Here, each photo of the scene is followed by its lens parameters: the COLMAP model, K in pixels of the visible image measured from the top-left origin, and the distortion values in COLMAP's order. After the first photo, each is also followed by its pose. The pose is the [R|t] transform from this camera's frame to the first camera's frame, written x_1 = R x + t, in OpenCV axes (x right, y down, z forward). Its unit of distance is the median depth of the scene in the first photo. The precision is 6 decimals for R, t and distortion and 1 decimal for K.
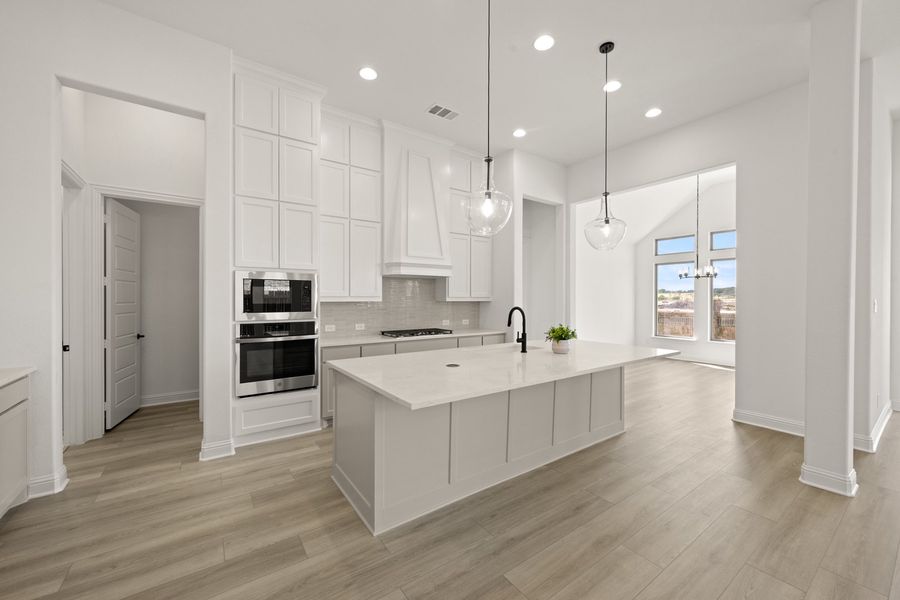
lens RADIAL K [[350.5, 0, 451.7], [0, 350.5, 300.7], [0, 0, 1]] dist [0.000293, -0.000129]
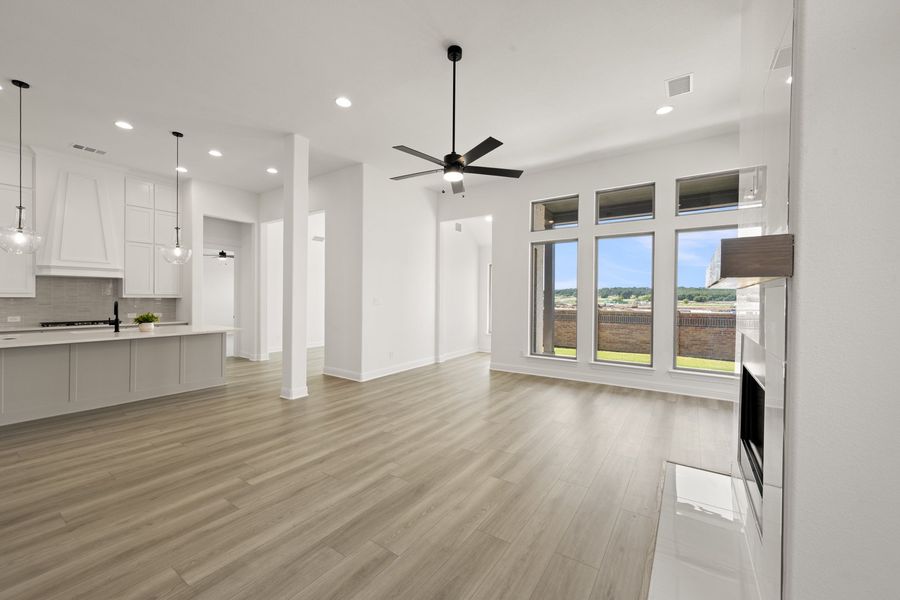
lens RADIAL K [[350.5, 0, 449.2], [0, 350.5, 299.8], [0, 0, 1]] dist [0.000293, -0.000129]
pose [[0.938680, 0.002513, 0.344780, 0.888920], [-0.003050, 0.999995, 0.001016, 0.006414], [-0.344776, -0.002005, 0.938683, -0.753485]]
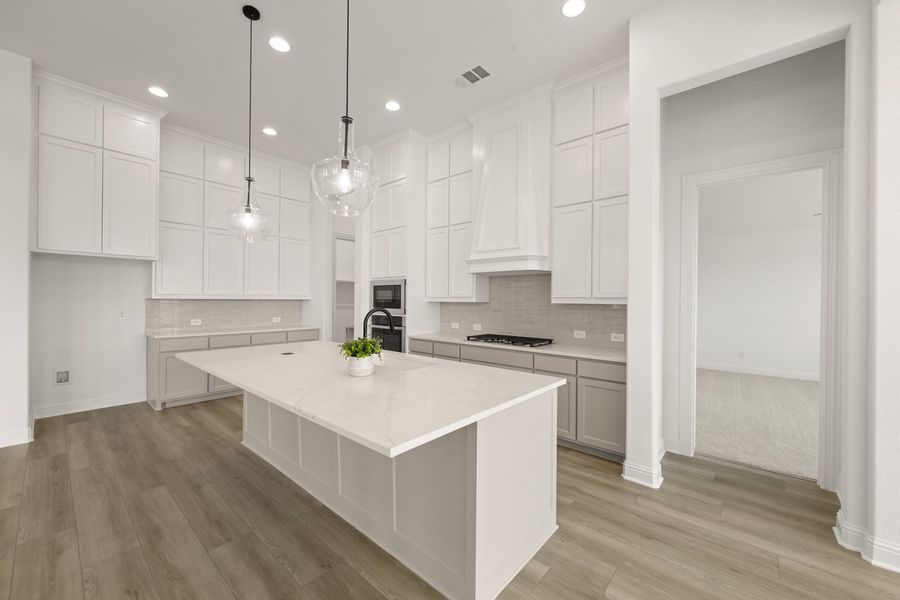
lens RADIAL K [[350.5, 0, 451.6], [0, 350.5, 299.9], [0, 0, 1]] dist [0.000293, -0.000129]
pose [[0.237218, 0.000984, -0.971456, 0.907054], [-0.013850, 0.999901, -0.002369, -0.001181], [0.971358, 0.014016, 0.237208, 0.885579]]
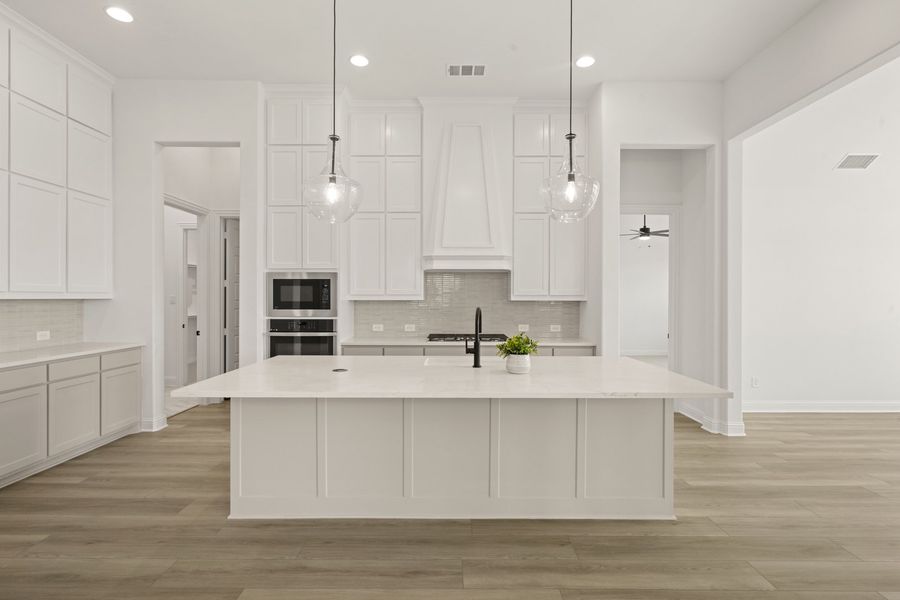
lens RADIAL K [[432.6, 0, 451.9], [0, 432.6, 298.6], [0, 0, 1]] dist [-0.000716, 0.000945]
pose [[0.814214, 0.001925, -0.580561, 0.625088], [-0.004710, 0.999983, -0.003290, 0.002142], [0.580545, 0.005413, 0.814210, 0.182763]]
